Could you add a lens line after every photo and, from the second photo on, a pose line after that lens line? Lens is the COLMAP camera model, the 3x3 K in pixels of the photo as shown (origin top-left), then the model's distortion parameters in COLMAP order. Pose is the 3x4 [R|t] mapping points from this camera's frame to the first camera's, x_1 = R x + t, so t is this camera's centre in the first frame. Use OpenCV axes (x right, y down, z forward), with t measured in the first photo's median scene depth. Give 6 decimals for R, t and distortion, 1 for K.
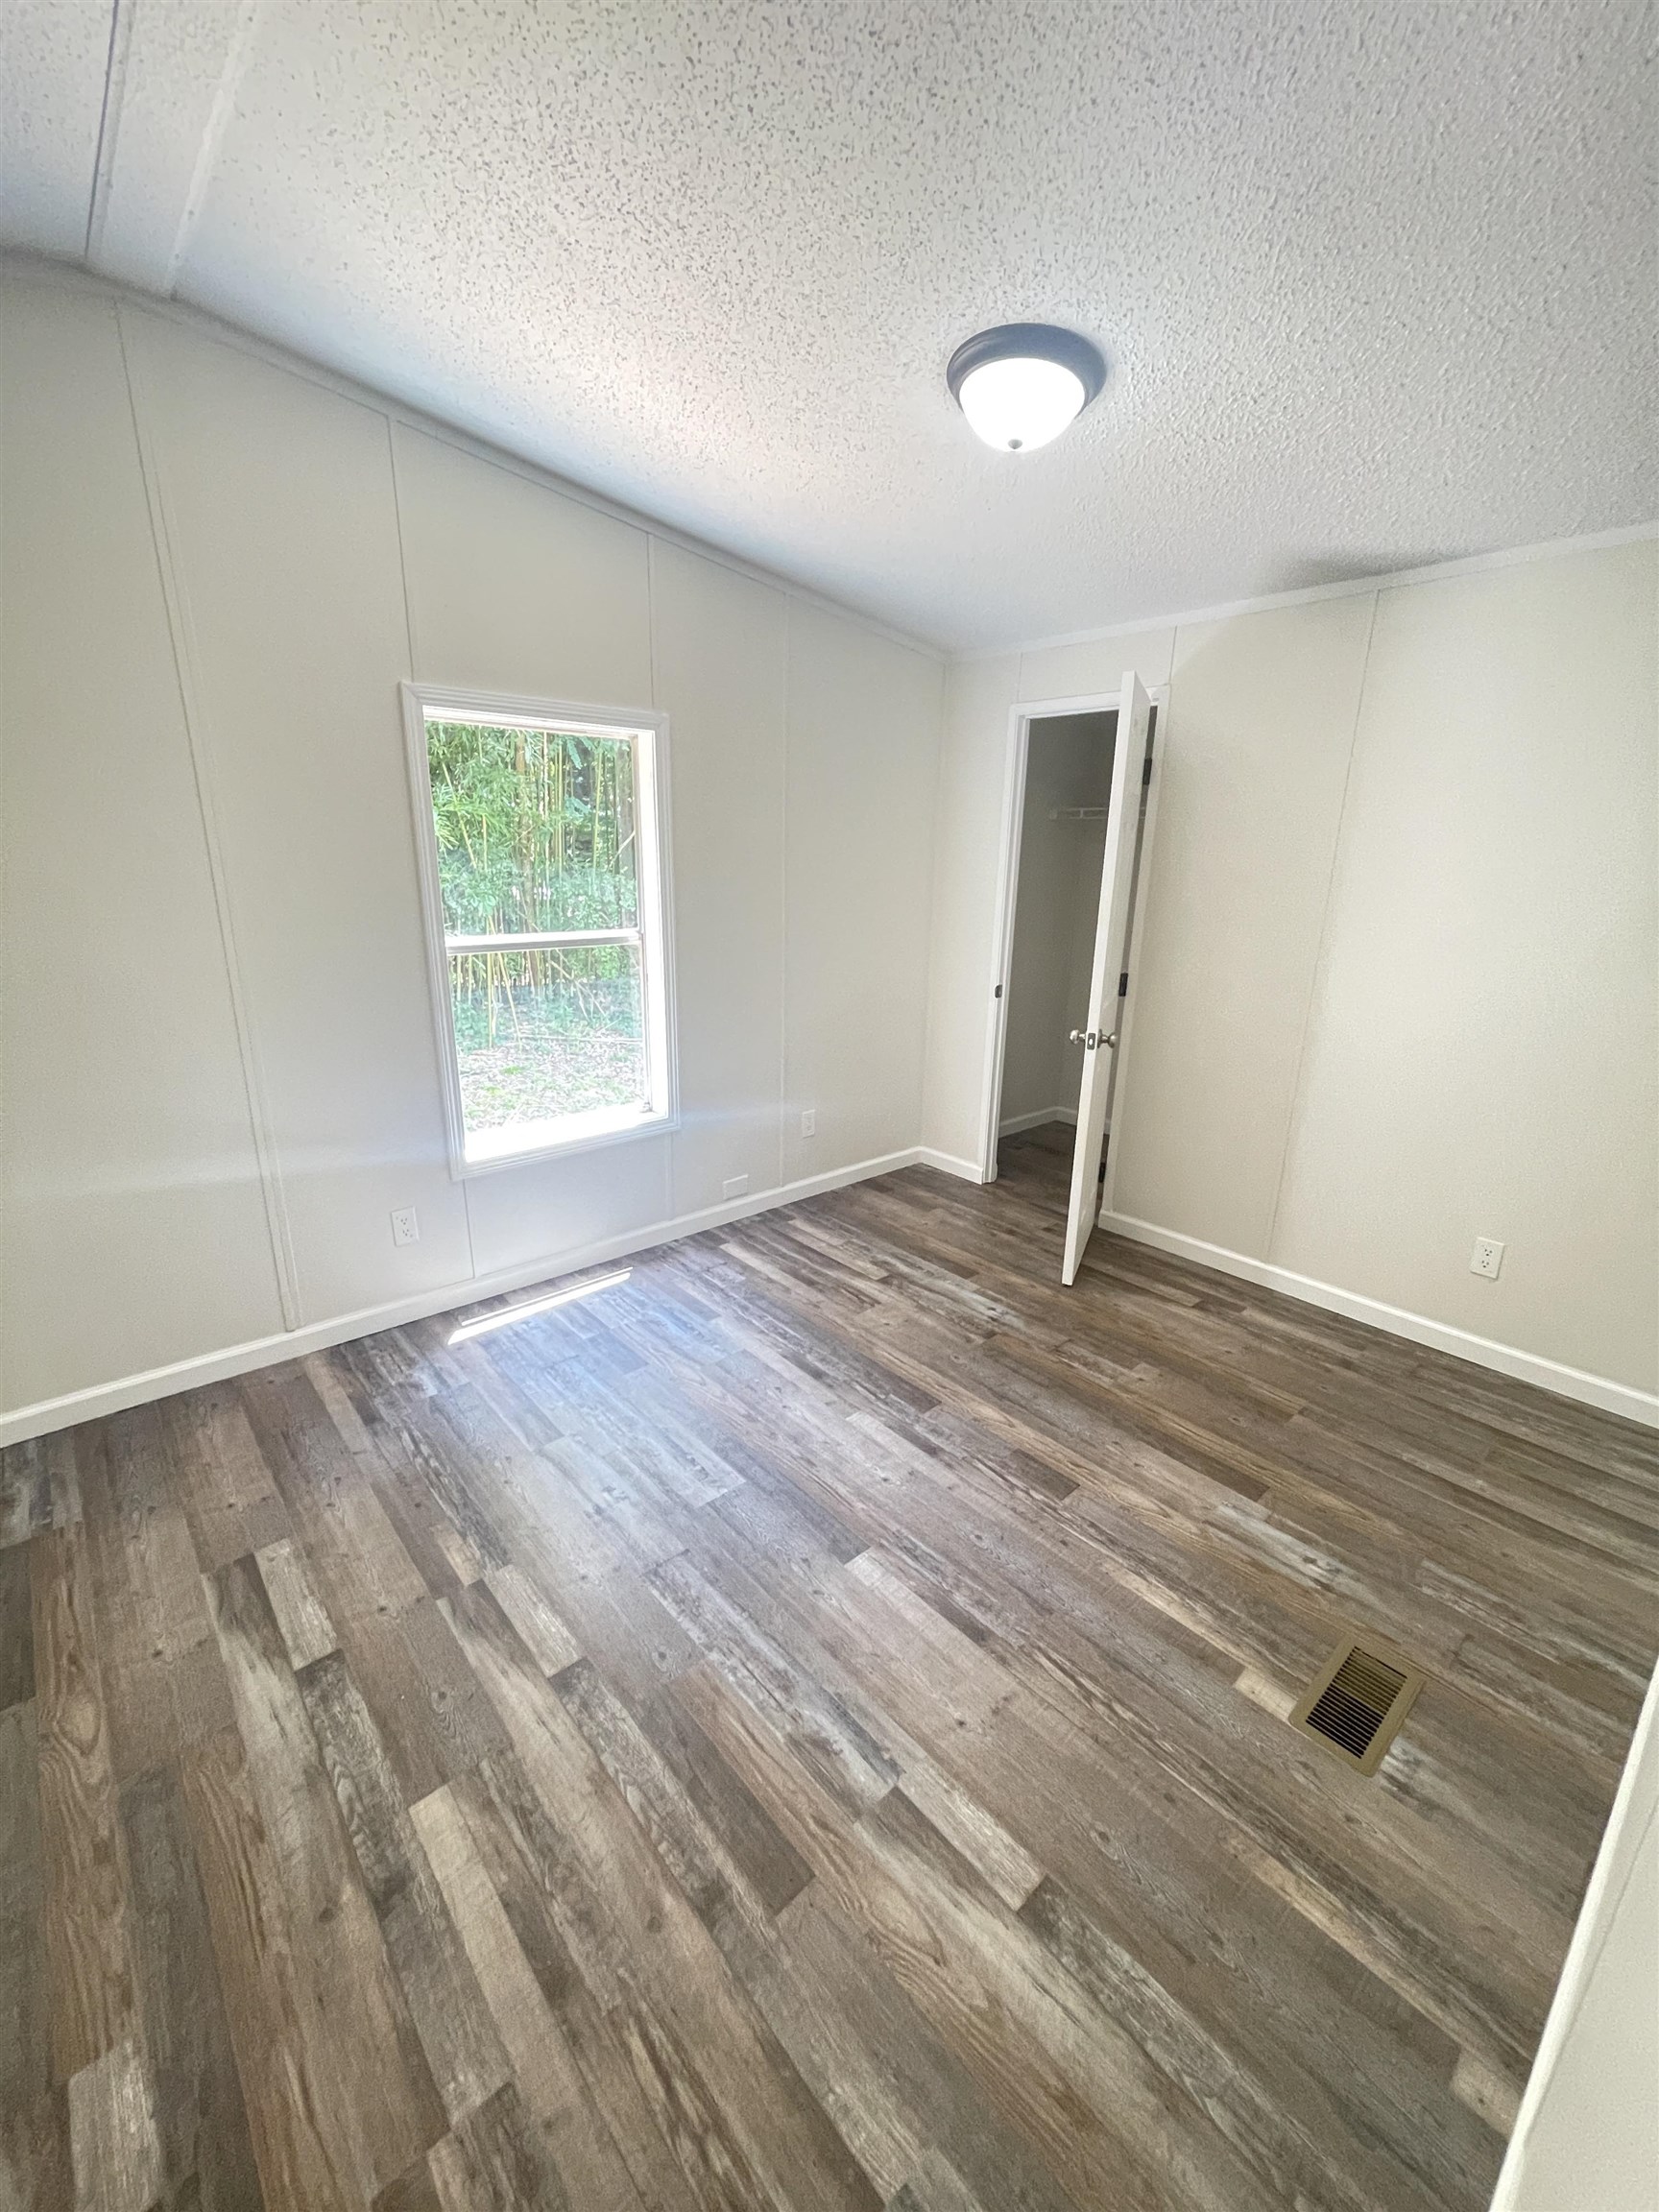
lens RADIAL K [[895.9, 0, 825.9], [0, 895.9, 1103.3], [0, 0, 1]] dist [0.002121, 0.000134]
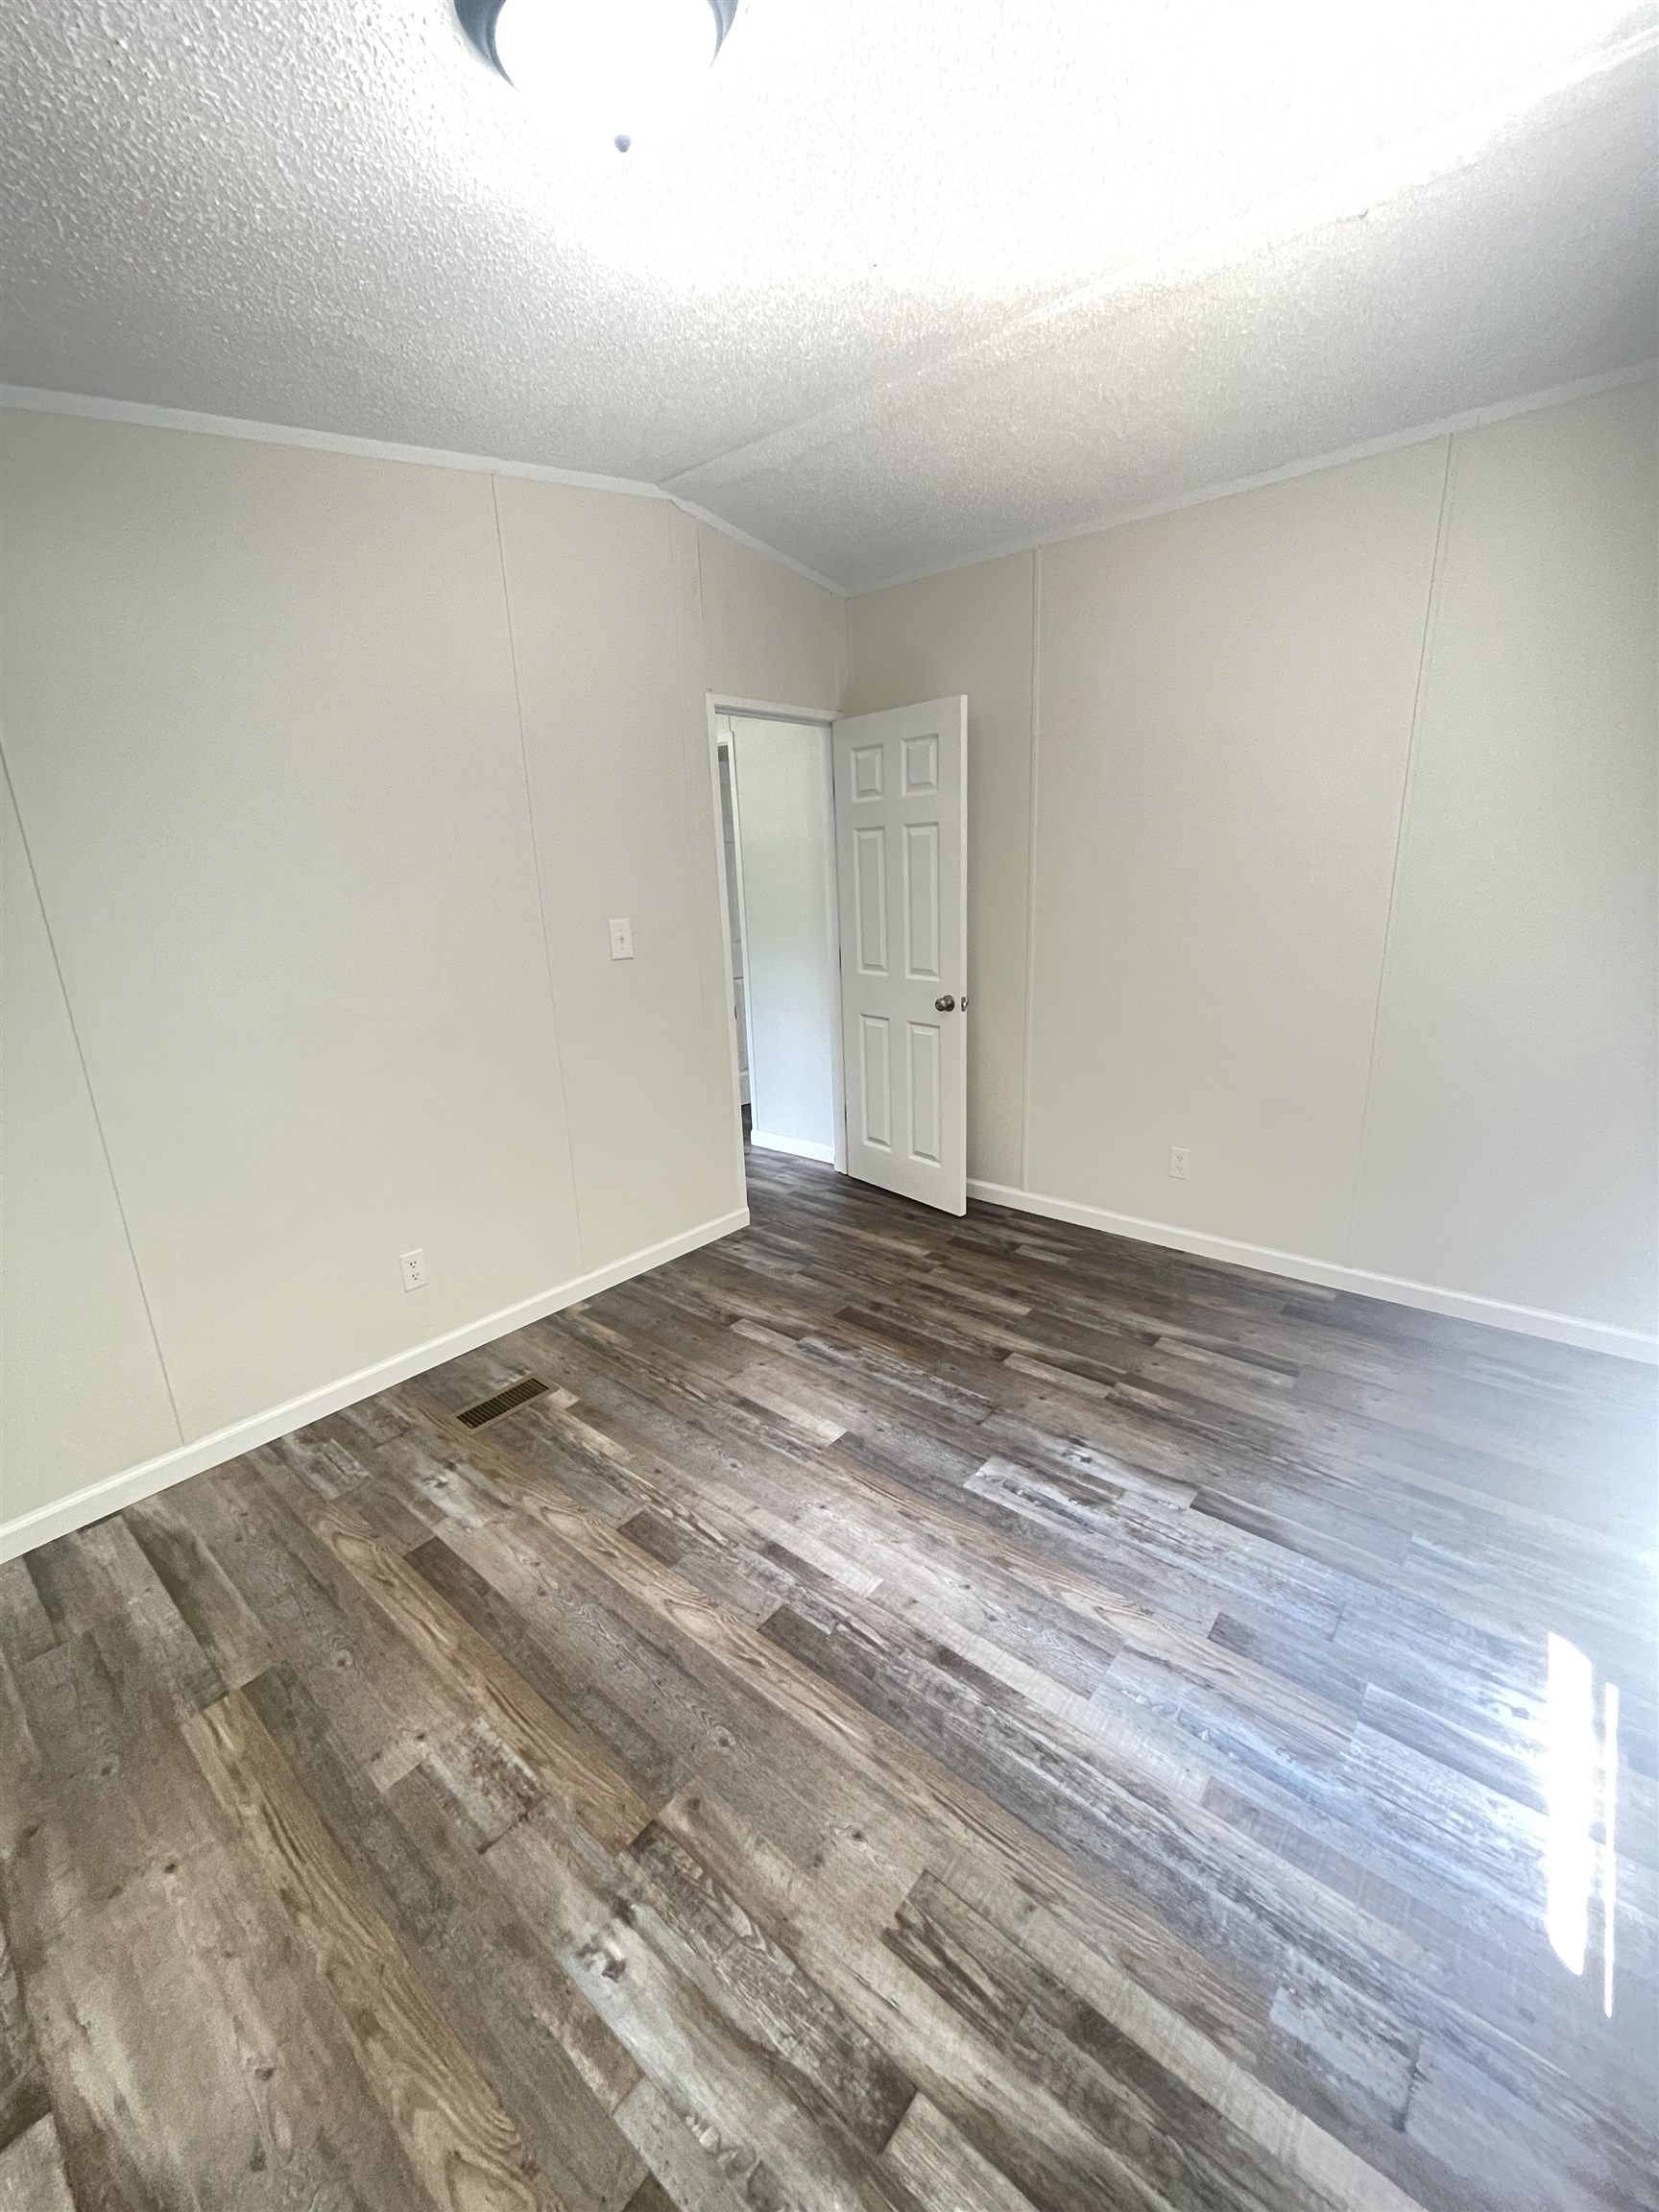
lens RADIAL K [[895.9, 0, 827.1], [0, 895.9, 1104.3], [0, 0, 1]] dist [0.002121, 0.000134]
pose [[-0.988687, 0.058563, -0.138088, 0.177458], [-0.022507, 0.852282, 0.522598, -0.466920], [0.148295, 0.519794, -0.841322, 1.664735]]
